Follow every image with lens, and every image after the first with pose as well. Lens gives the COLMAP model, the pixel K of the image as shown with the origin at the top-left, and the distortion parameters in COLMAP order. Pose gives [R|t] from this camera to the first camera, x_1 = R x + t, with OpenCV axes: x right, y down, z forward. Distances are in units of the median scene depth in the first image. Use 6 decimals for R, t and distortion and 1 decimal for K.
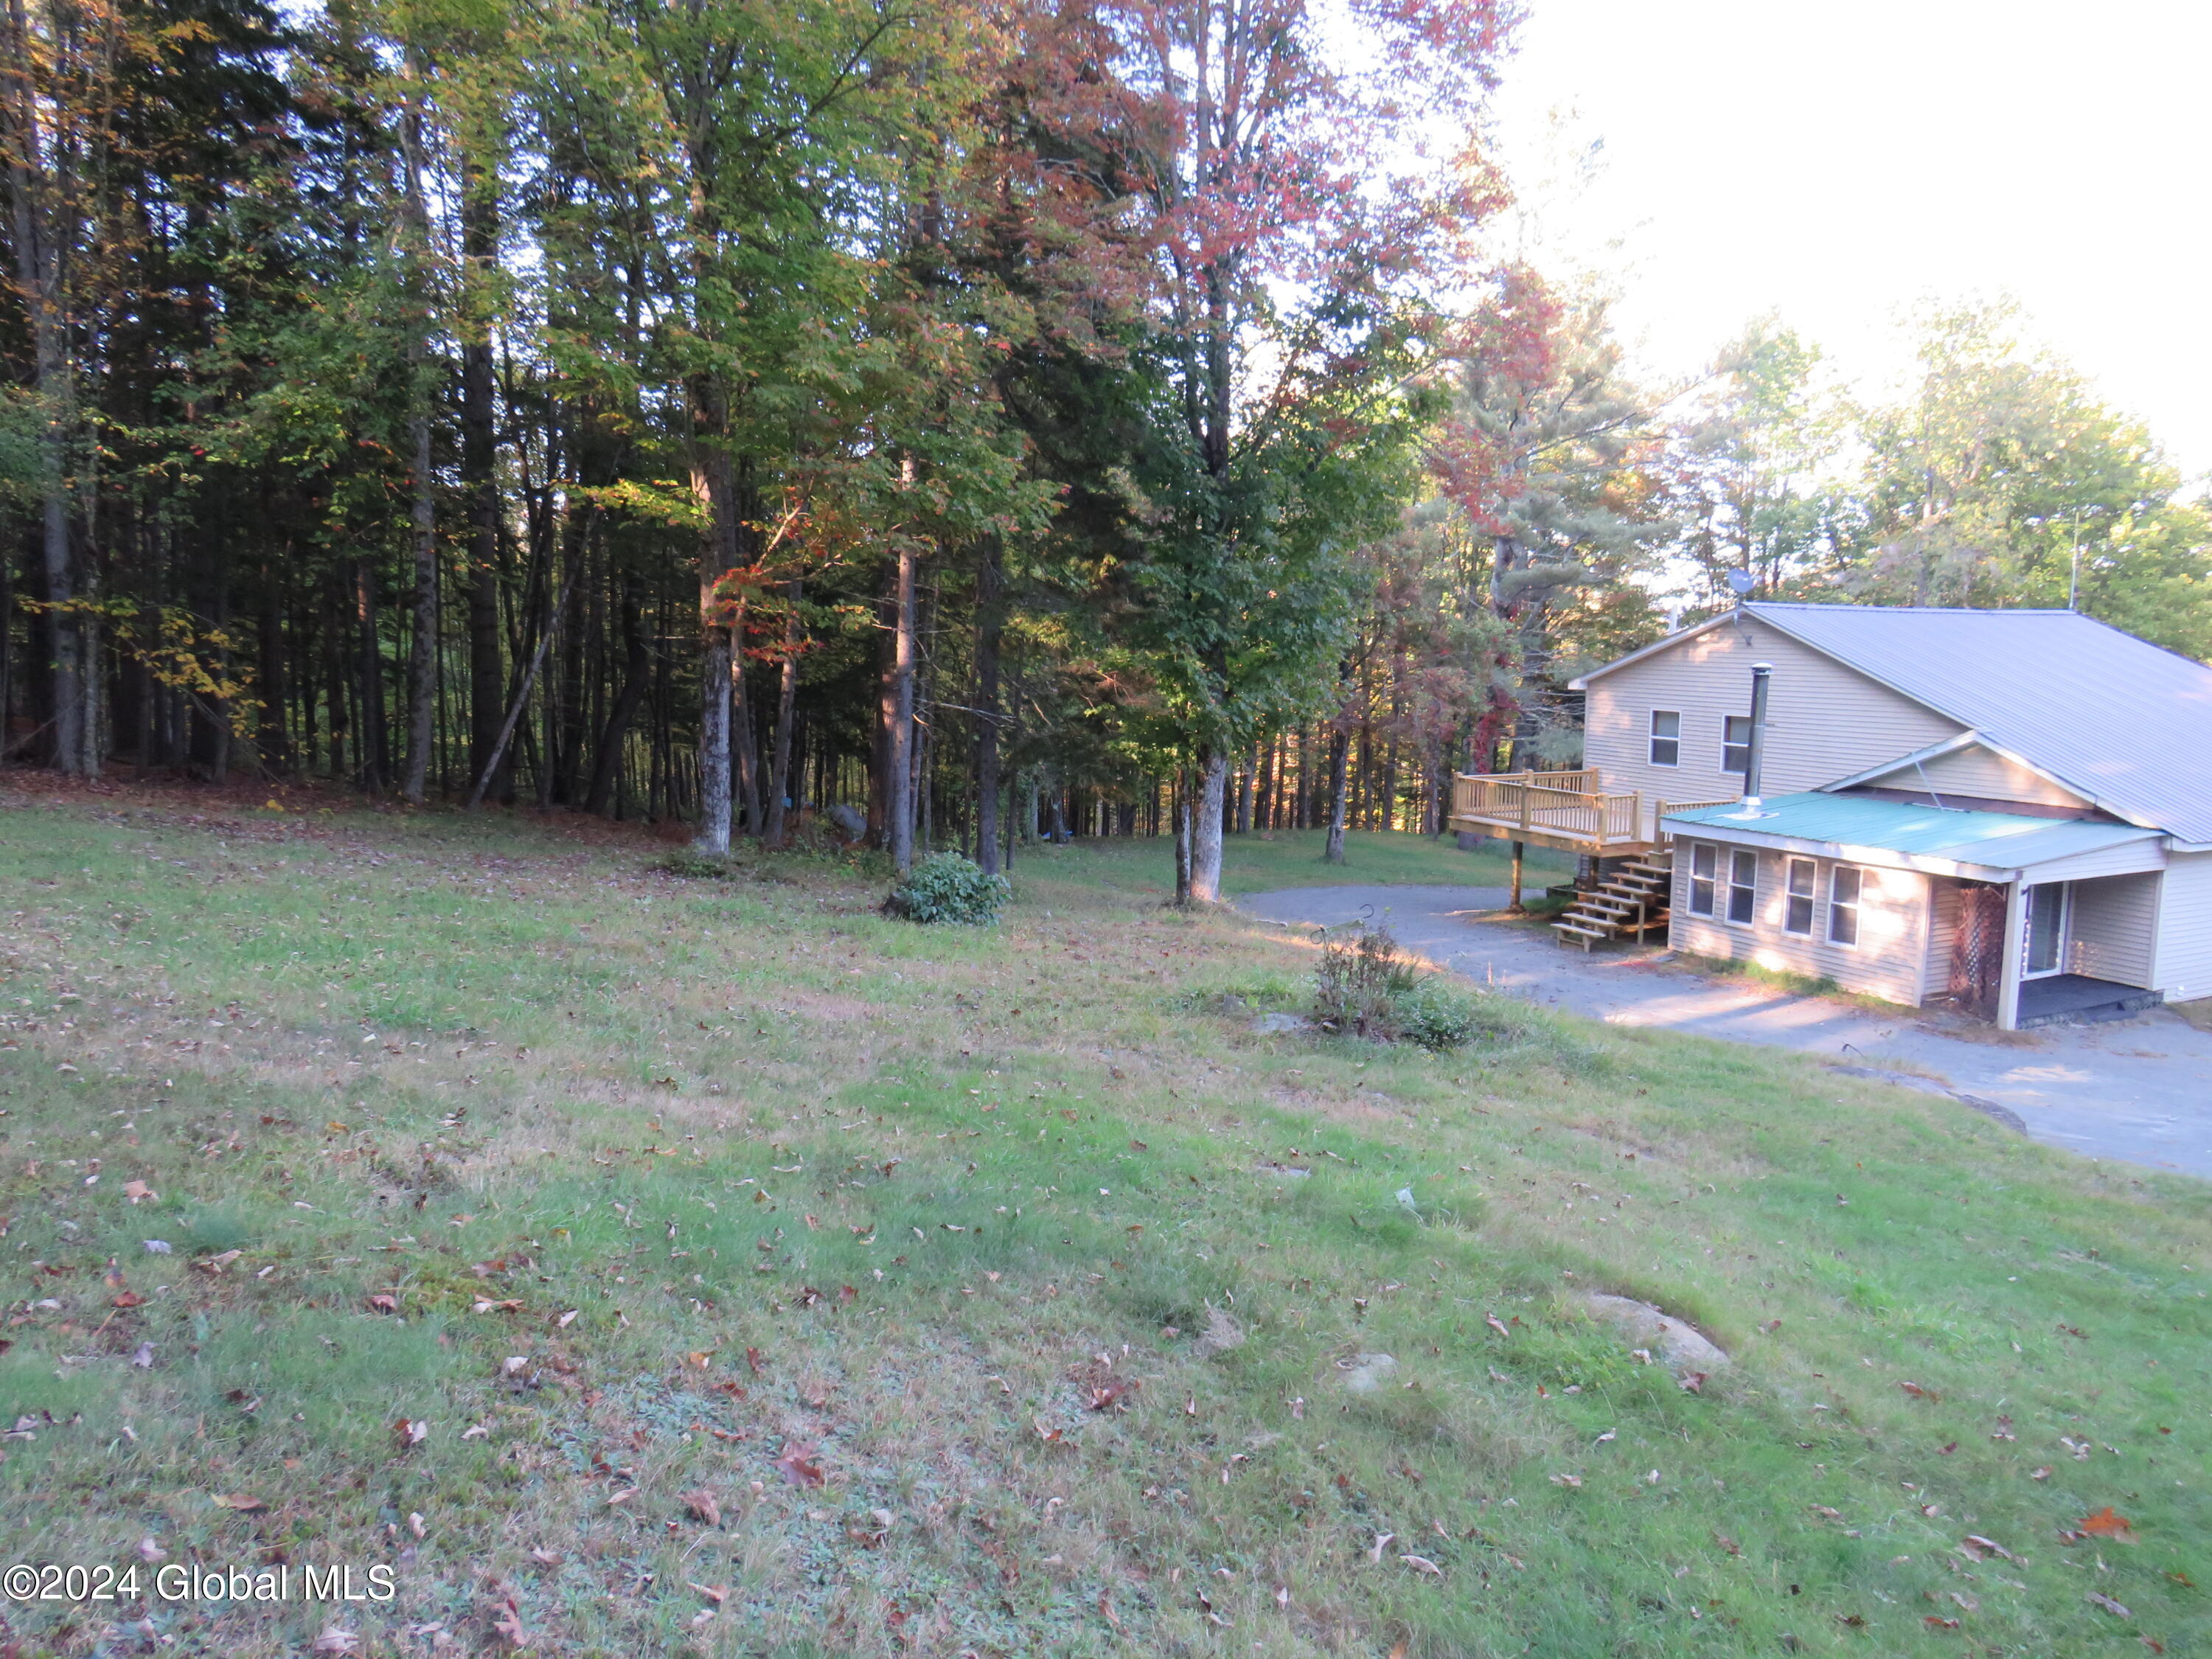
lens RADIAL K [[1579.6, 0, 1102.3], [0, 1579.6, 845.5], [0, 0, 1]] dist [-0.027355, 0.016949]
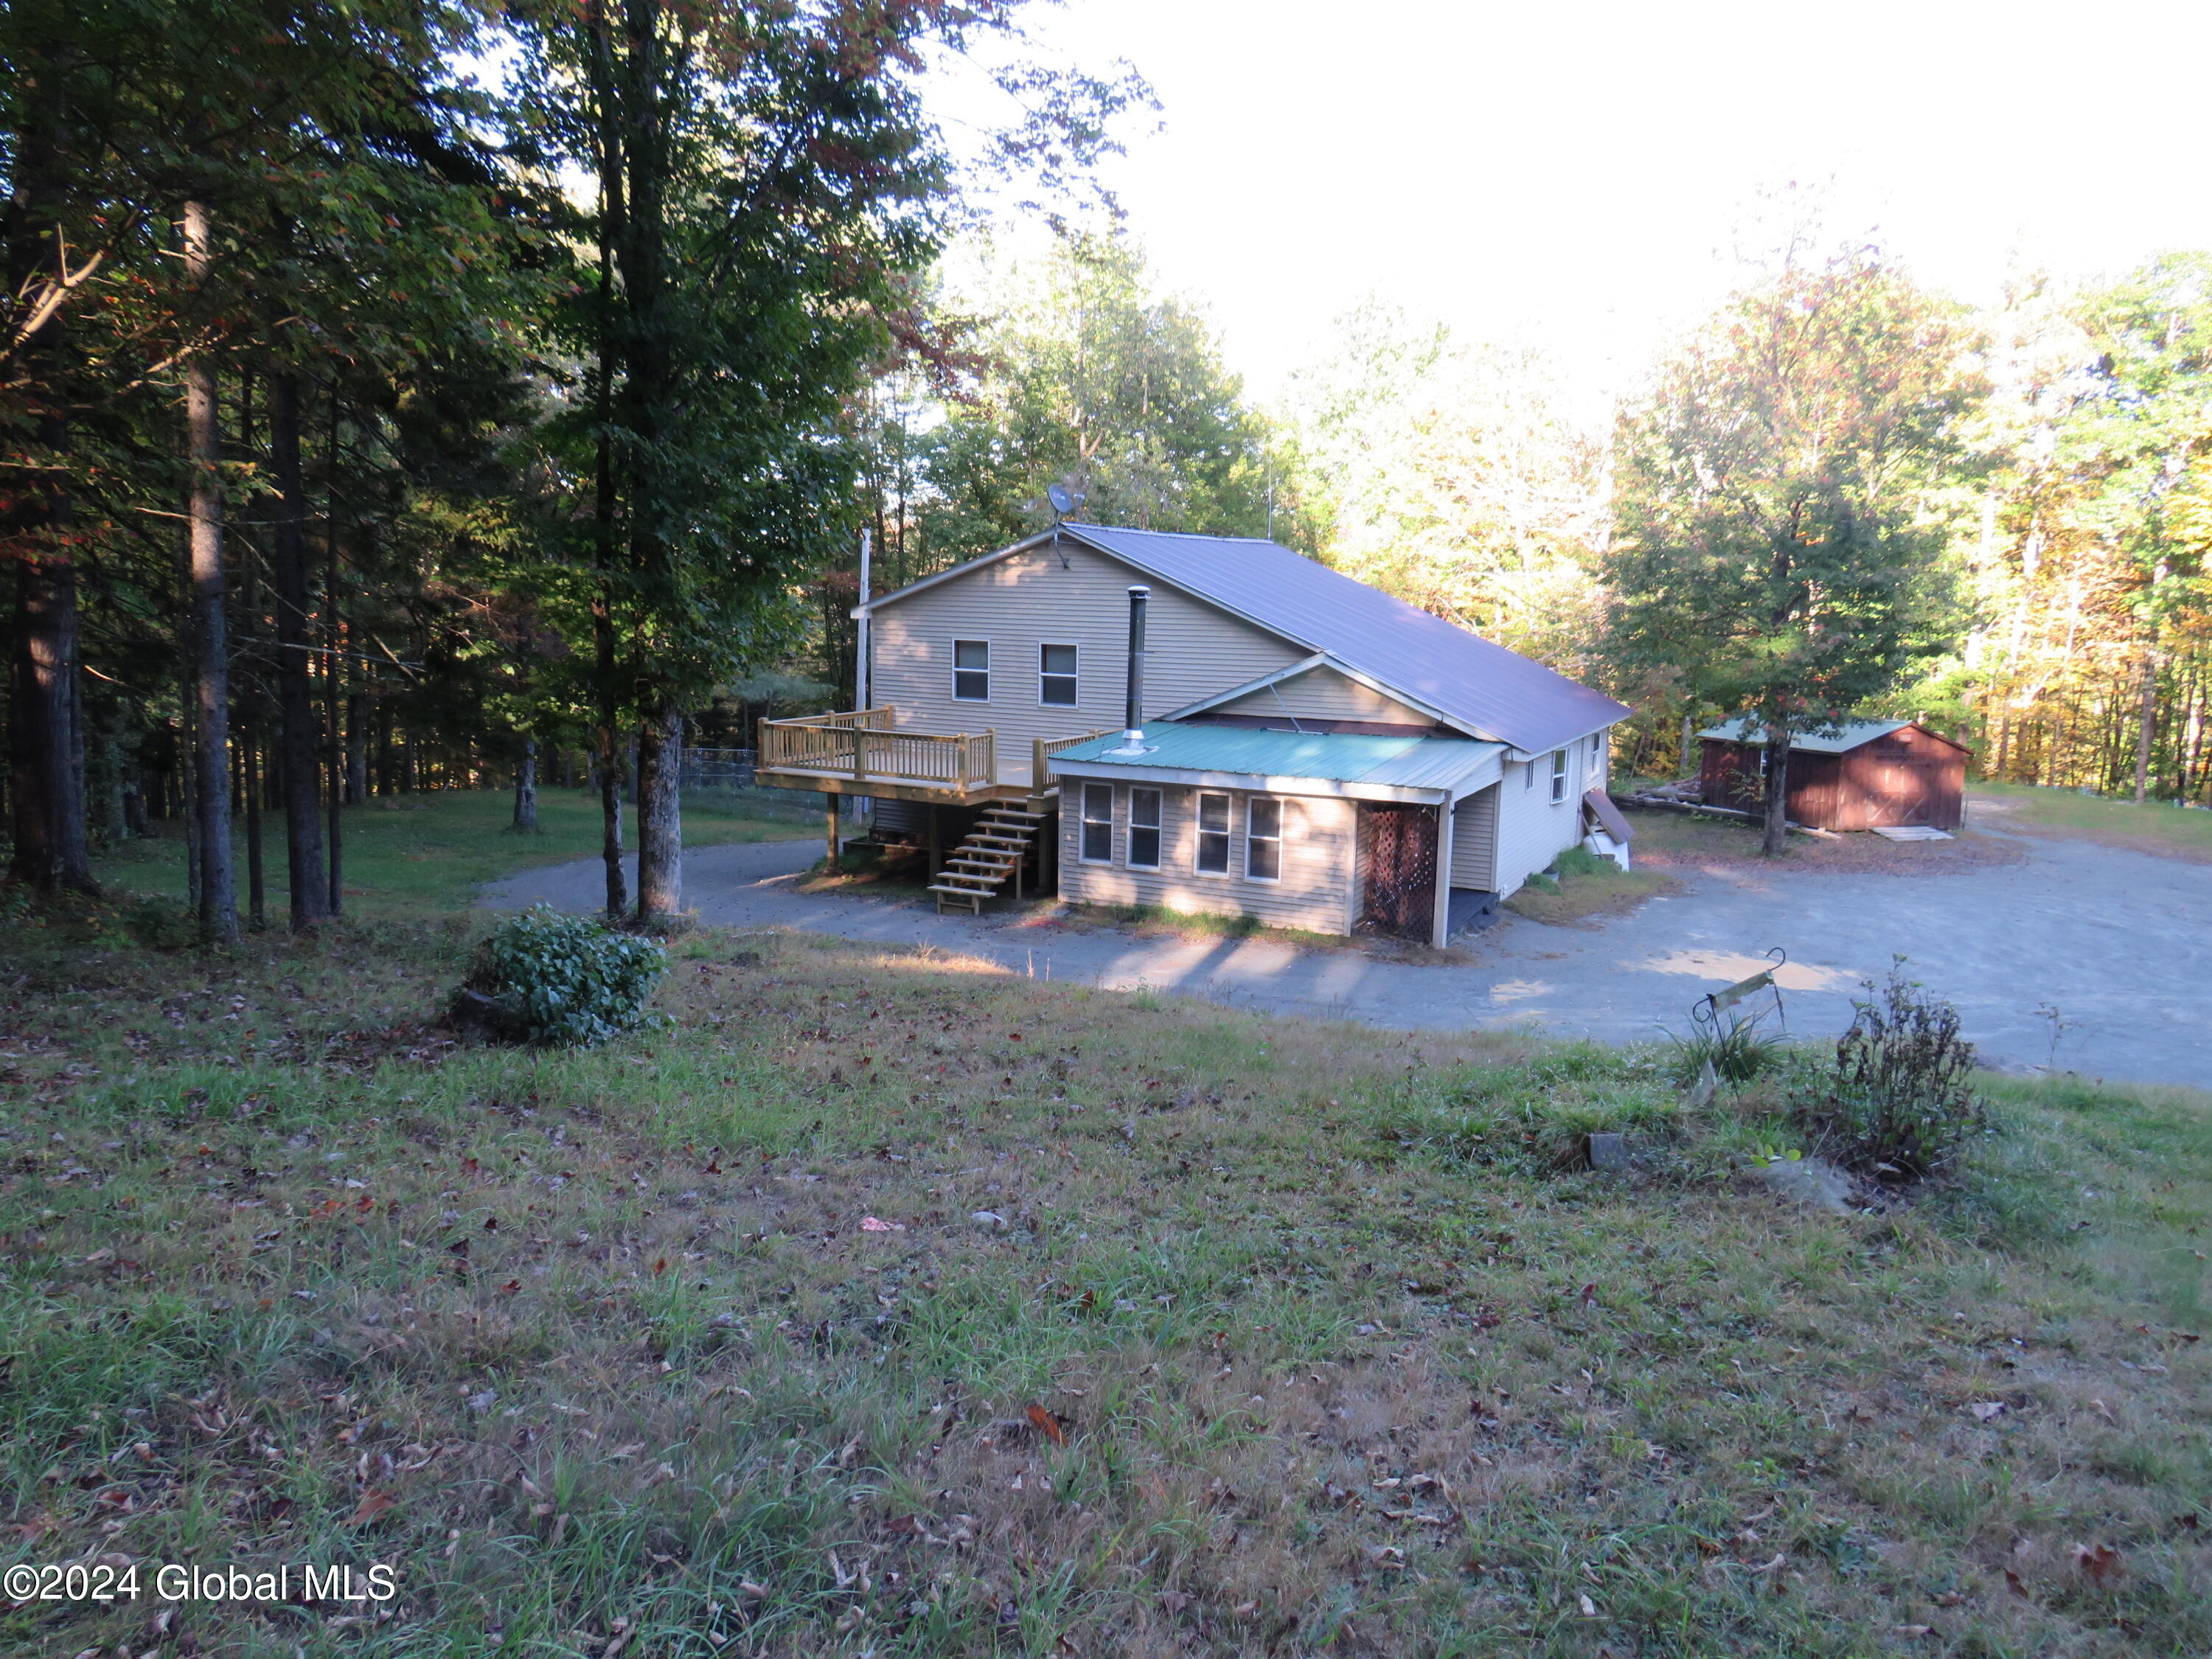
lens RADIAL K [[1579.6, 0, 1100.7], [0, 1579.6, 828.8], [0, 0, 1]] dist [-0.027355, 0.016949]
pose [[0.811425, -0.086252, 0.578057, -0.162470], [0.069438, 0.996272, 0.051182, -0.023833], [-0.580317, -0.001392, 0.814390, 0.273812]]
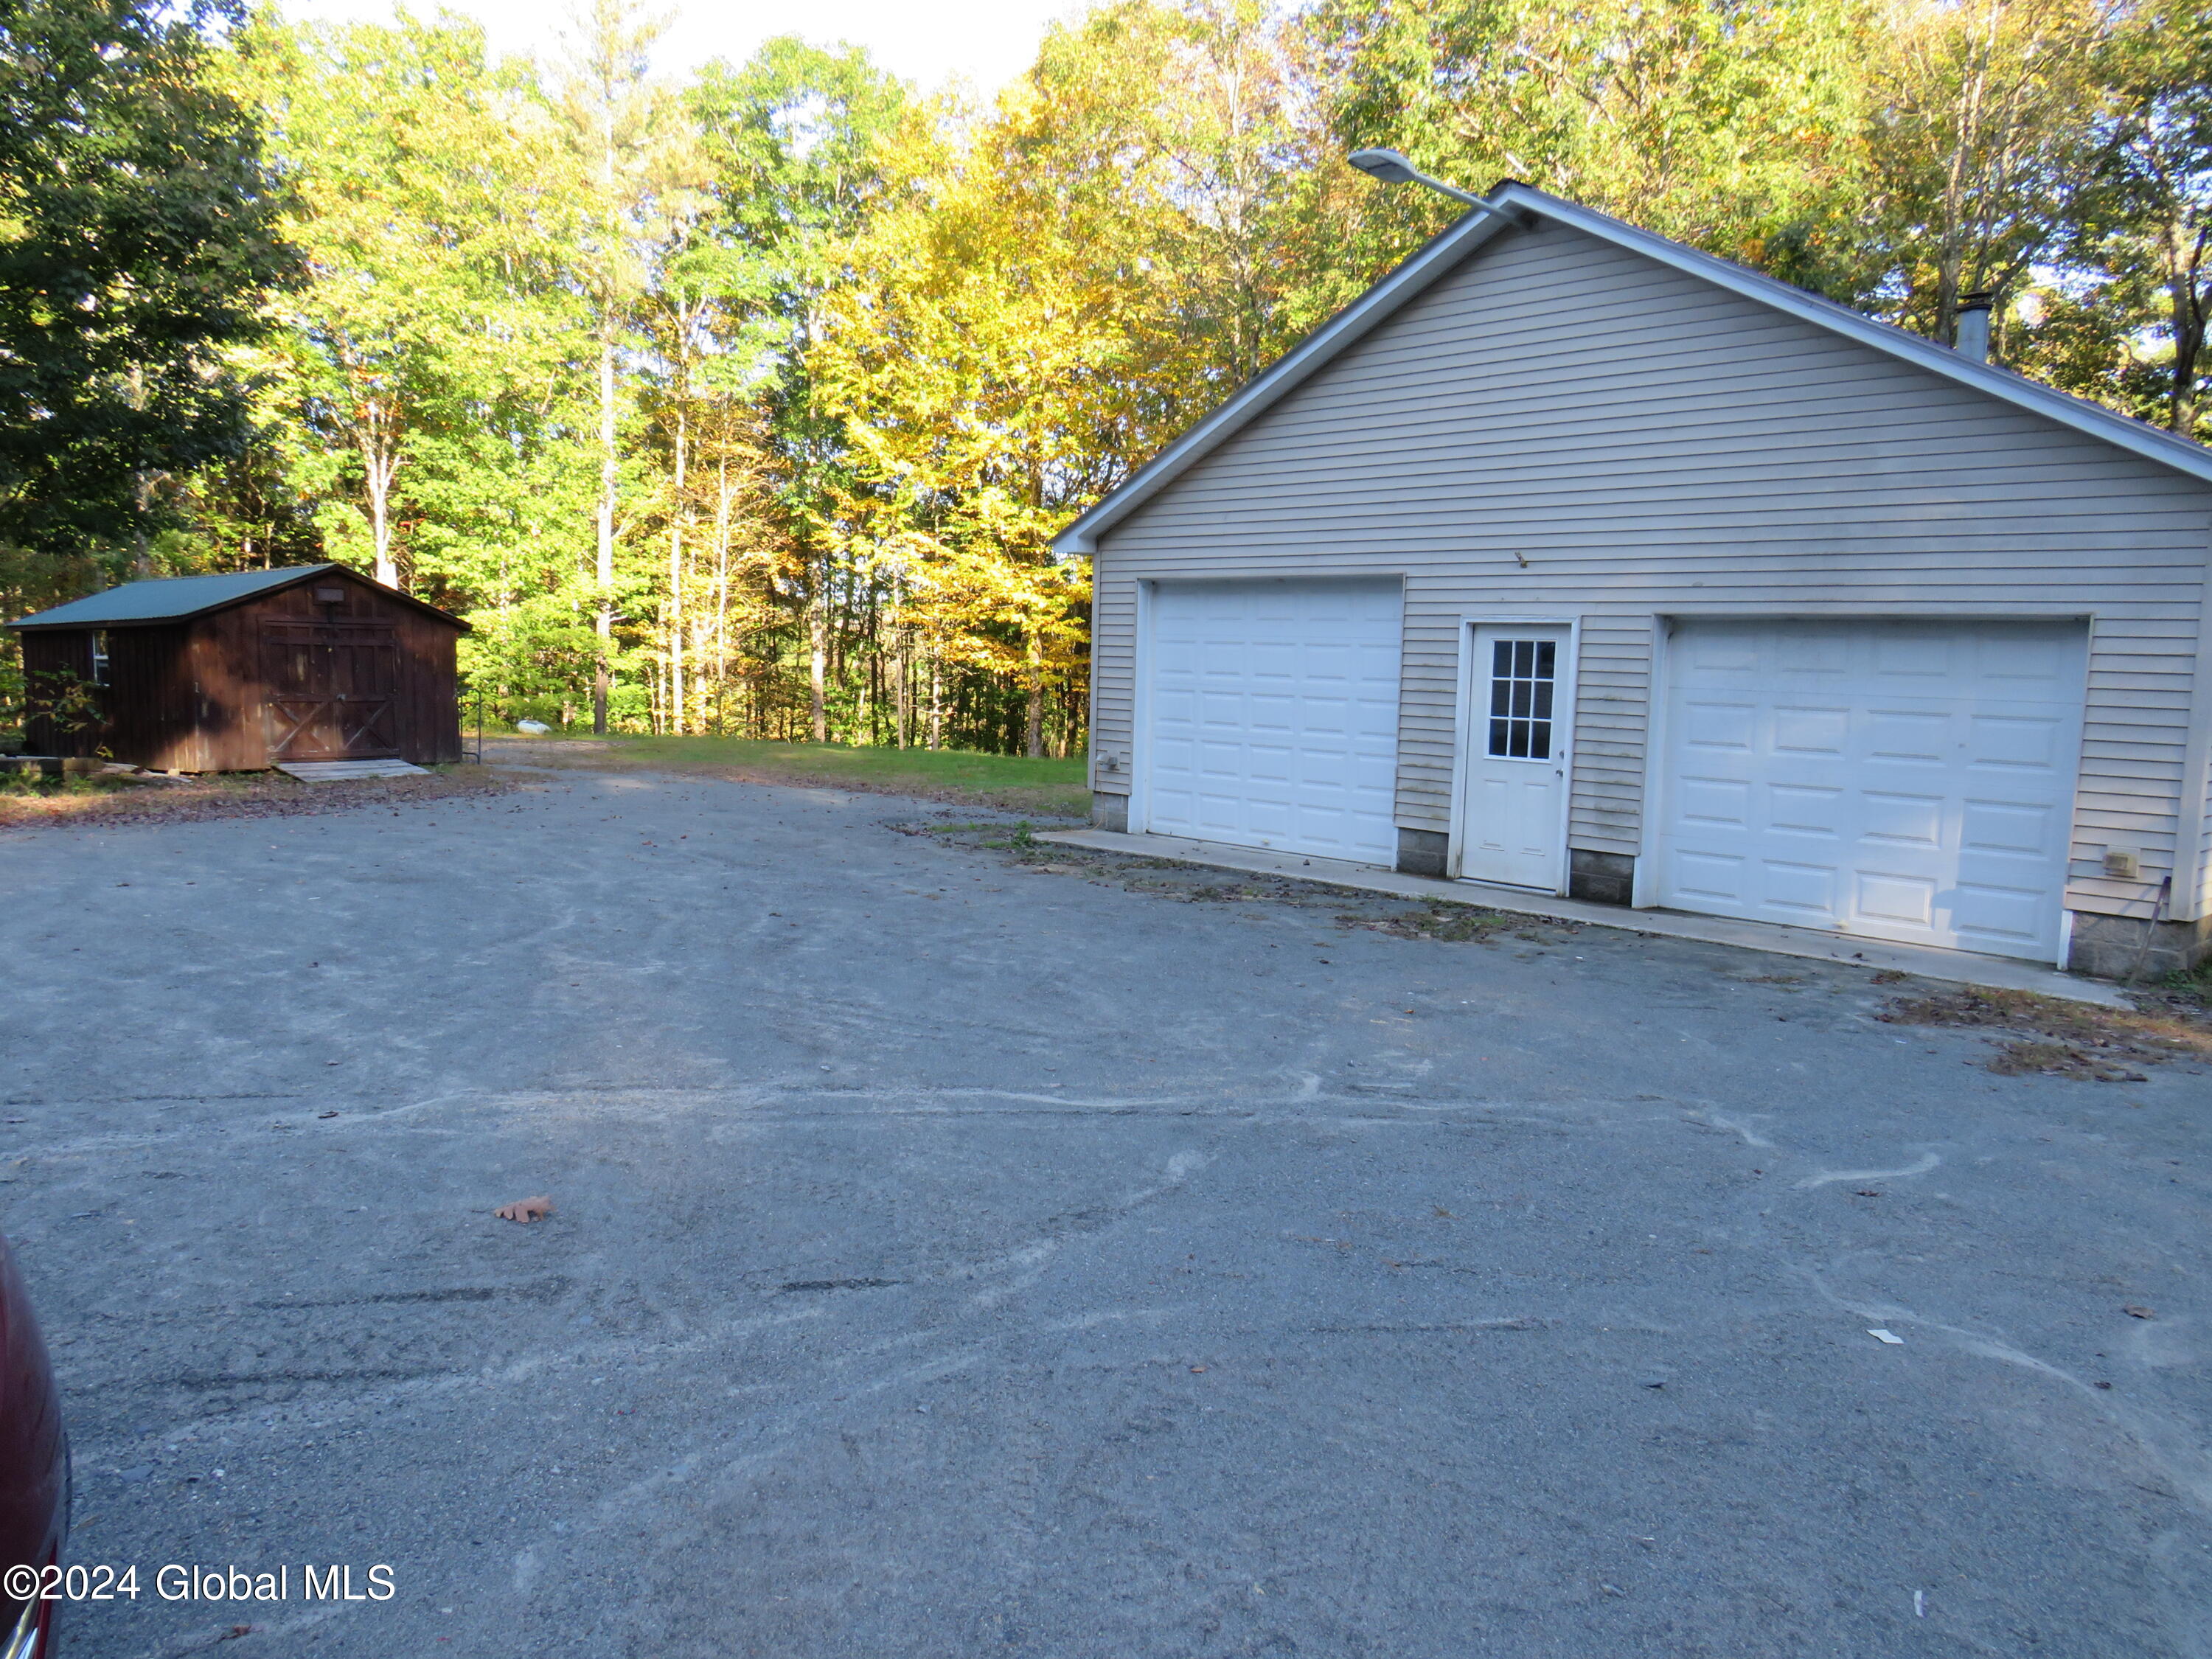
lens RADIAL K [[1579.6, 0, 1104.9], [0, 1579.6, 821.1], [0, 0, 1]] dist [-0.027355, 0.016949]
pose [[0.238342, -0.104451, 0.965548, 0.711346], [0.104584, 0.991179, 0.081408, 0.122794], [-0.965534, 0.081578, 0.247163, 0.493360]]
